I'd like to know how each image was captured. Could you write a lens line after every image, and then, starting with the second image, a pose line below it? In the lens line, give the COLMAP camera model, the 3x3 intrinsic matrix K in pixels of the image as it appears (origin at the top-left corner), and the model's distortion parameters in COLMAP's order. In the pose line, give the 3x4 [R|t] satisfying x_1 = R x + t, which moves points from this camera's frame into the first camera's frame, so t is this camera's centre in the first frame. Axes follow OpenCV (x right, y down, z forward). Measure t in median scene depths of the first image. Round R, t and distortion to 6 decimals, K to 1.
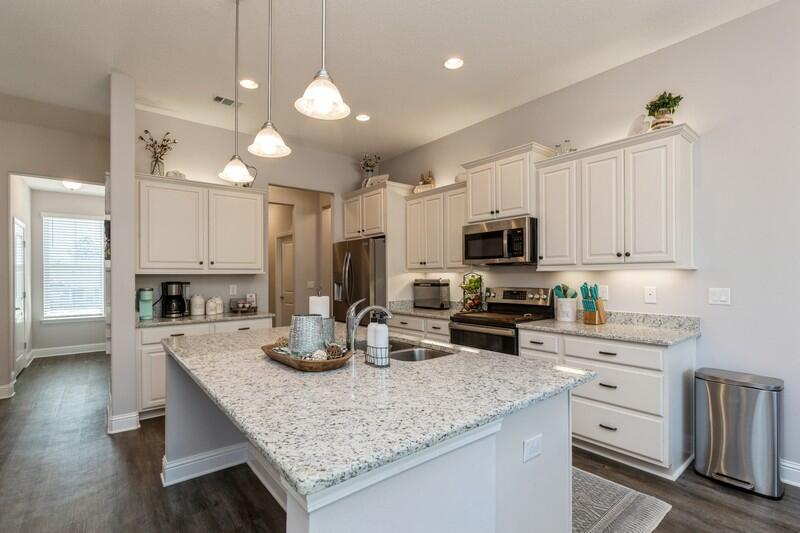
lens RADIAL K [[375.0, 0, 403.9], [0, 375.0, 277.0], [0, 0, 1]] dist [-0.000026, -0.000124]
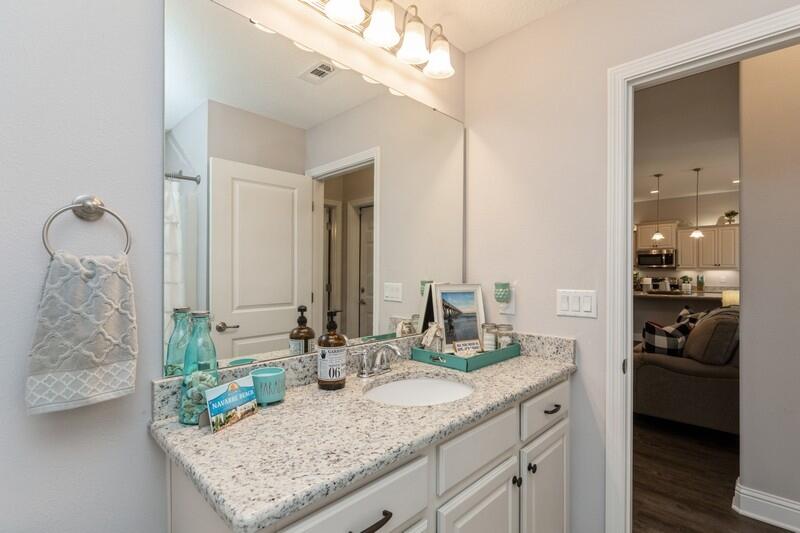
lens RADIAL K [[381.5, 0, 397.2], [0, 381.5, 269.9], [0, 0, 1]] dist [-0.000923, -0.000117]
pose [[0.992468, 0.009109, 0.122165, -1.597988], [-0.007466, 0.999876, -0.013897, 0.025943], [-0.122276, 0.012880, 0.992413, -1.153610]]
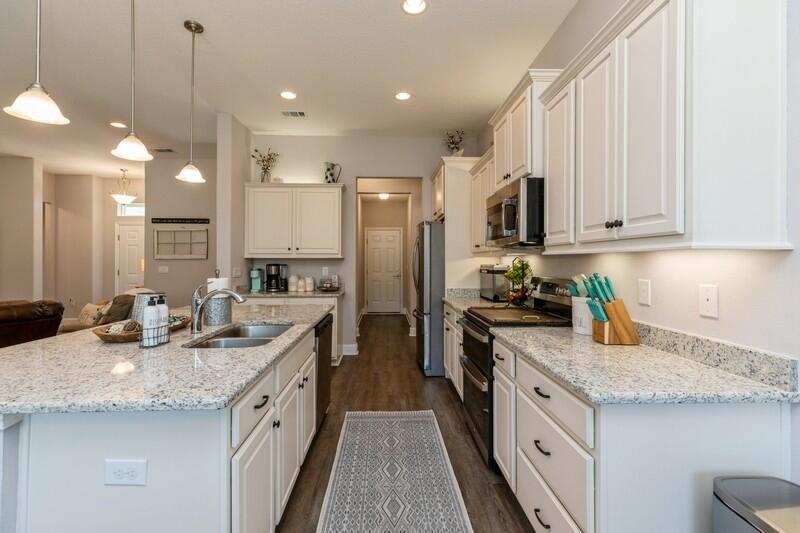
lens RADIAL K [[362.4, 0, 399.2], [0, 362.4, 261.7], [0, 0, 1]] dist [0.002019, 0.000170]
pose [[0.796592, 0.008890, -0.604452, 0.480673], [-0.009675, 0.999951, 0.001956, -0.001812], [0.604440, 0.004290, 0.796639, 0.275019]]
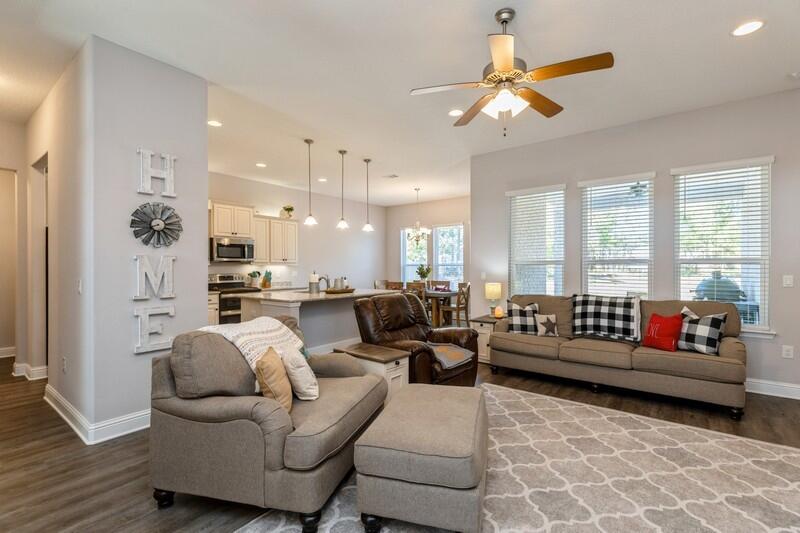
lens RADIAL K [[362.4, 0, 399.2], [0, 362.4, 261.7], [0, 0, 1]] dist [0.002019, 0.000170]
pose [[-0.219391, 0.021406, 0.975402, -1.599728], [0.008990, 0.999761, -0.019918, 0.011514], [-0.975596, 0.004399, -0.219531, 0.562080]]
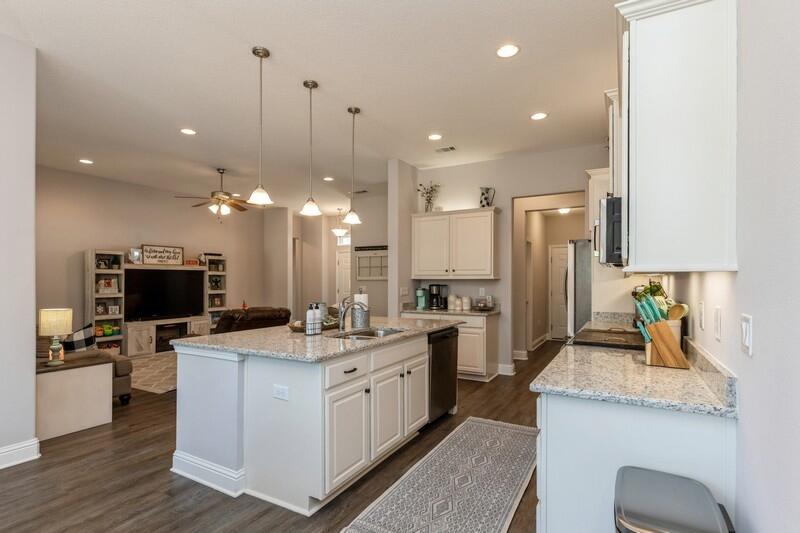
lens RADIAL K [[402.3, 0, 401.8], [0, 402.3, 284.0], [0, 0, 1]] dist [-0.002609, -0.000299]
pose [[0.368265, 0.013441, -0.929624, 0.773530], [-0.008104, 0.999904, 0.011247, -0.005196], [0.929685, 0.003392, 0.368339, 0.319965]]
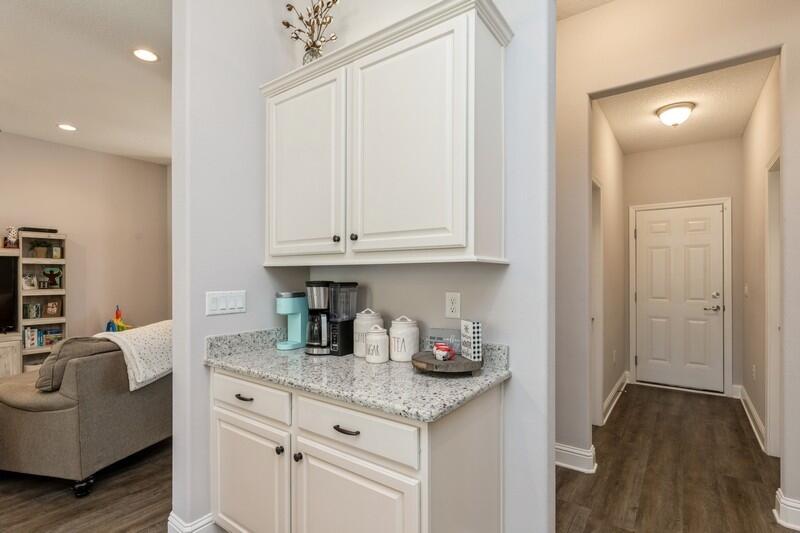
lens RADIAL K [[392.3, 0, 401.8], [0, 392.3, 273.6], [0, 0, 1]] dist [-0.004177, -0.000796]
pose [[0.252380, 0.002302, -0.967626, -0.085940], [-0.005795, 0.999983, 0.000867, 0.001297], [0.967611, 0.005389, 0.252389, 0.982285]]
